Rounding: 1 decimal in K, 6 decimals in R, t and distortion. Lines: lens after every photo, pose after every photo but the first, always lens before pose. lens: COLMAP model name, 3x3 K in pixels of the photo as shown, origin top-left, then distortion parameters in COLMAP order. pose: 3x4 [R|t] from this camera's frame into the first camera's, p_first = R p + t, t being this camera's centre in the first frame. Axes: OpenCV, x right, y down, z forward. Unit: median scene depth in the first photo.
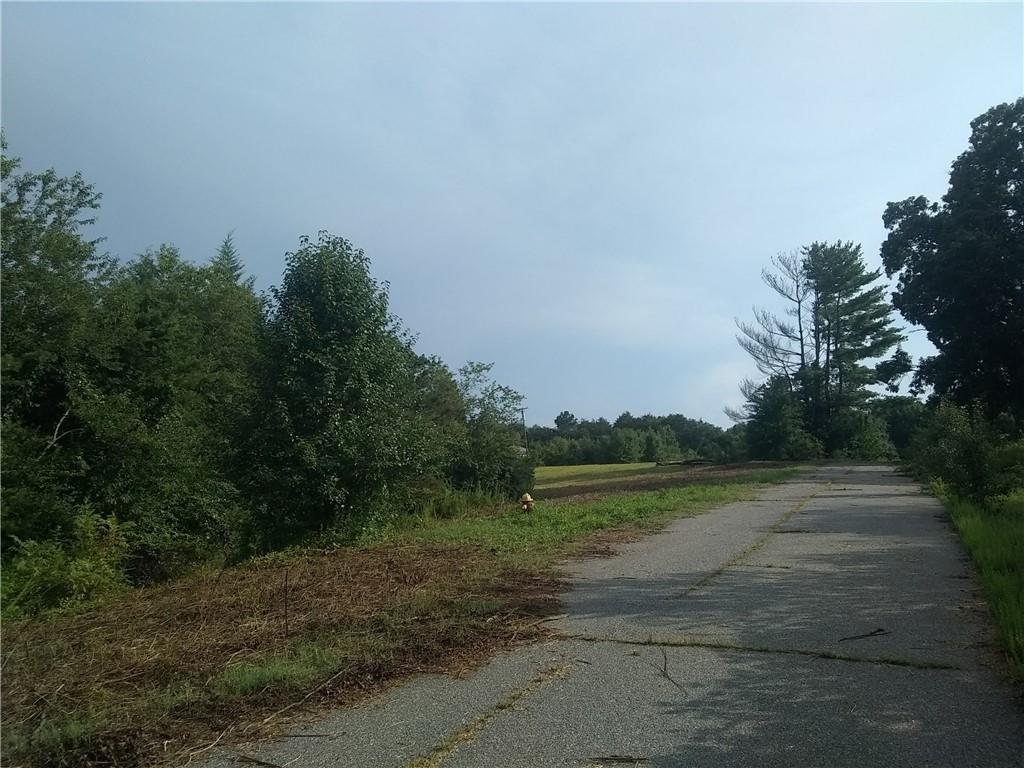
lens RADIAL K [[923.7, 0, 517.4], [0, 923.7, 390.1], [0, 0, 1]] dist [0.031629, -0.150292]
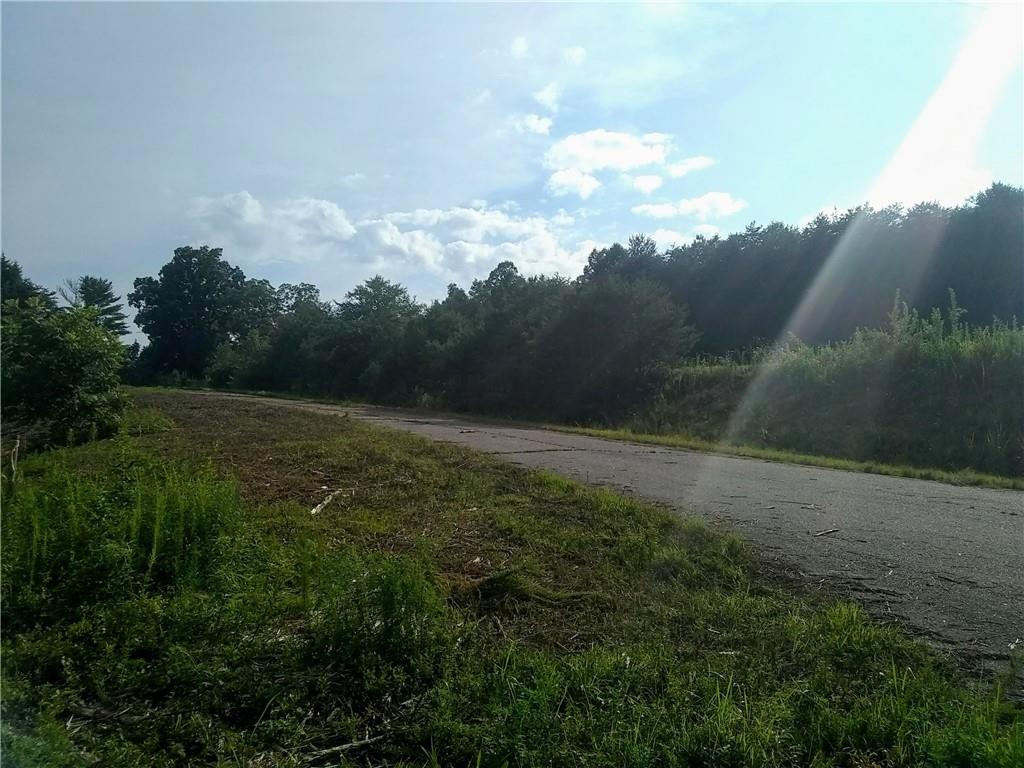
lens RADIAL K [[923.7, 0, 515.3], [0, 923.7, 403.6], [0, 0, 1]] dist [0.031629, -0.150292]
pose [[0.644932, 0.044373, 0.762951, -0.556389], [-0.094957, 0.995230, 0.022387, -0.023751], [-0.758318, -0.086886, 0.646069, -0.934116]]
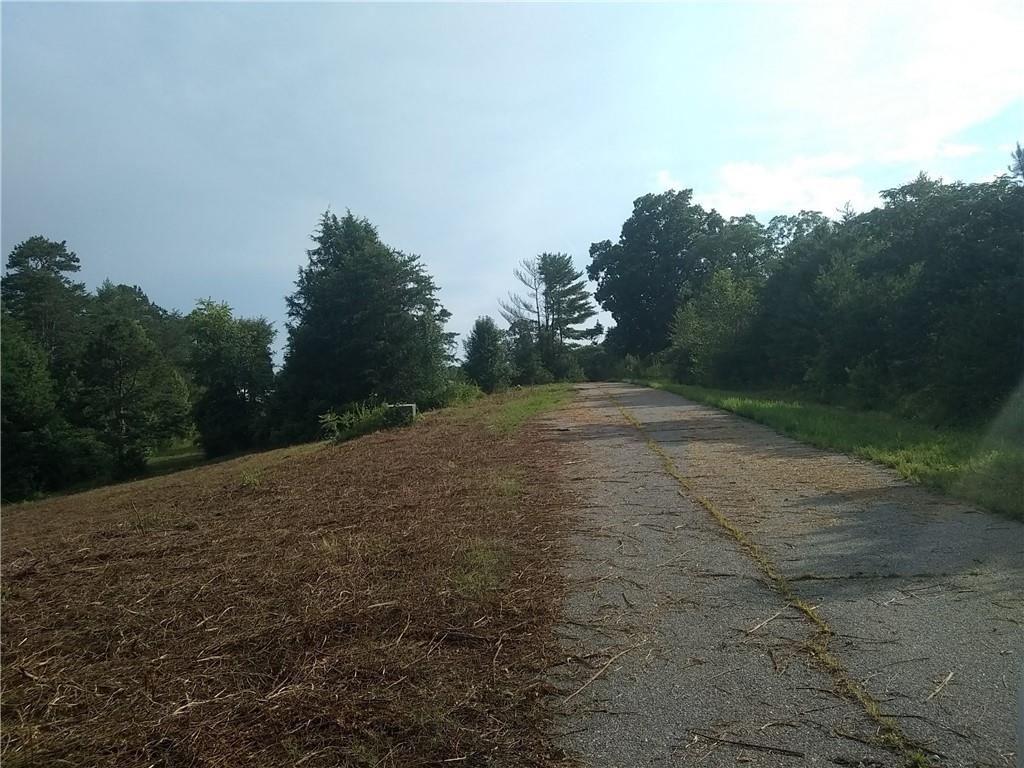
lens RADIAL K [[923.7, 0, 507.2], [0, 923.7, 393.3], [0, 0, 1]] dist [0.031629, -0.150292]
pose [[0.946723, -0.033164, 0.320336, -0.277169], [0.012774, 0.997768, 0.065544, -0.019891], [-0.321794, -0.057960, 0.945034, -0.545702]]
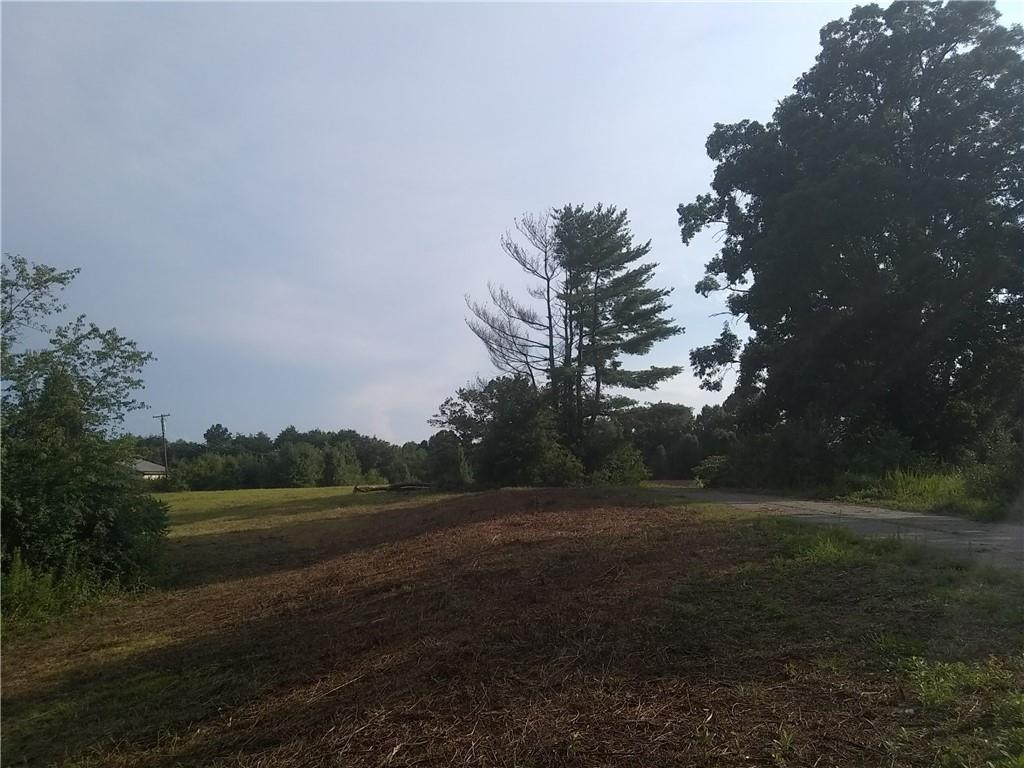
lens RADIAL K [[923.7, 0, 514.9], [0, 923.7, 386.3], [0, 0, 1]] dist [0.031629, -0.150292]
pose [[0.933740, 0.037984, 0.355930, 0.007834], [-0.028916, 0.999108, -0.030763, 0.018795], [-0.356781, 0.018432, 0.934006, 0.294197]]
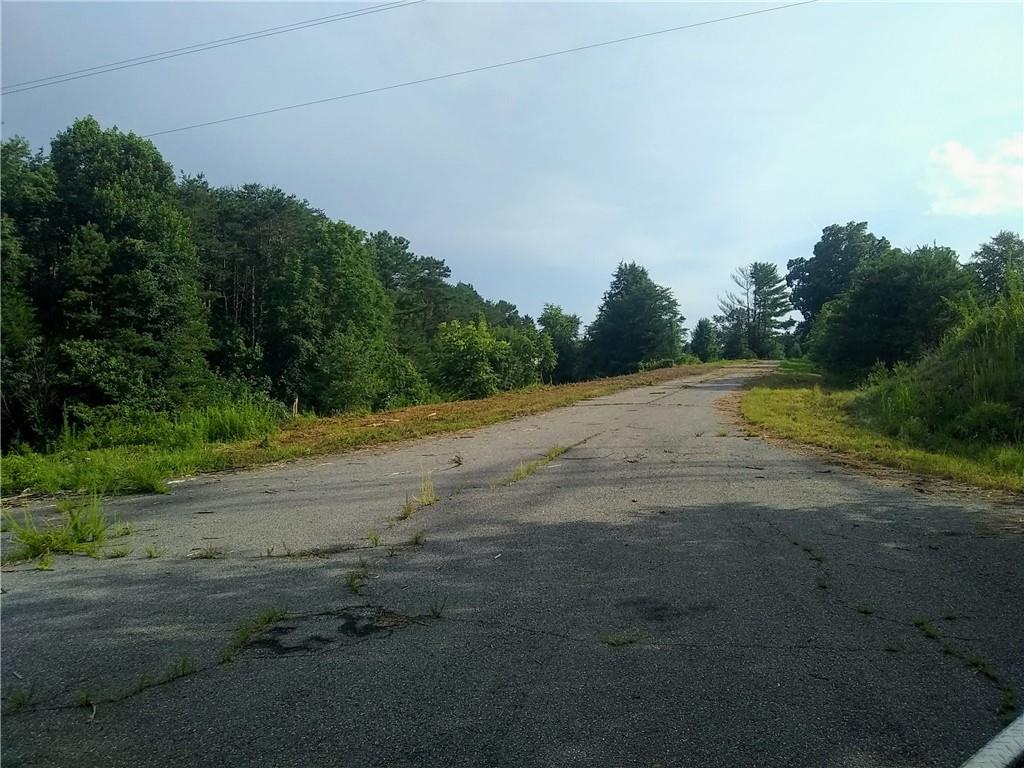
lens RADIAL K [[923.7, 0, 502.6], [0, 923.7, 394.8], [0, 0, 1]] dist [0.031629, -0.150292]
pose [[0.996321, 0.009508, 0.085176, -0.453166], [-0.017498, 0.995460, 0.093555, -0.043326], [-0.083900, -0.094701, 0.991964, -1.133120]]
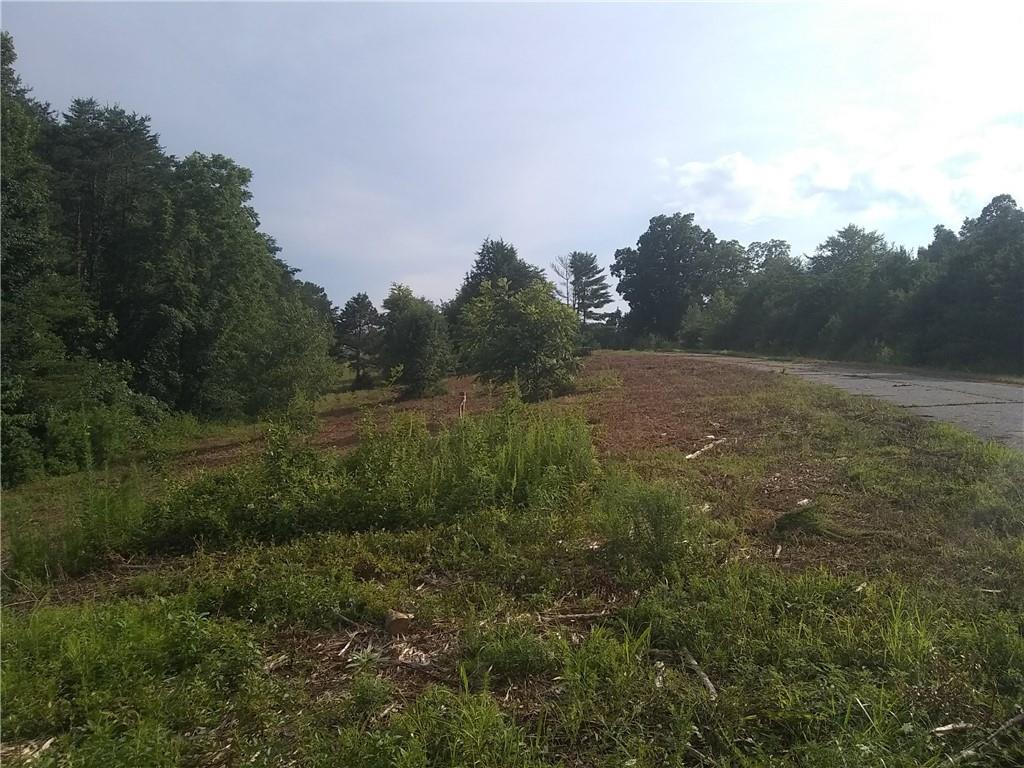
lens RADIAL K [[923.7, 0, 501.8], [0, 923.7, 387.3], [0, 0, 1]] dist [0.031629, -0.150292]
pose [[0.940788, 0.010936, 0.338819, -0.551415], [-0.042410, 0.995424, 0.085629, -0.025012], [-0.336332, -0.094928, 0.936947, -0.954533]]
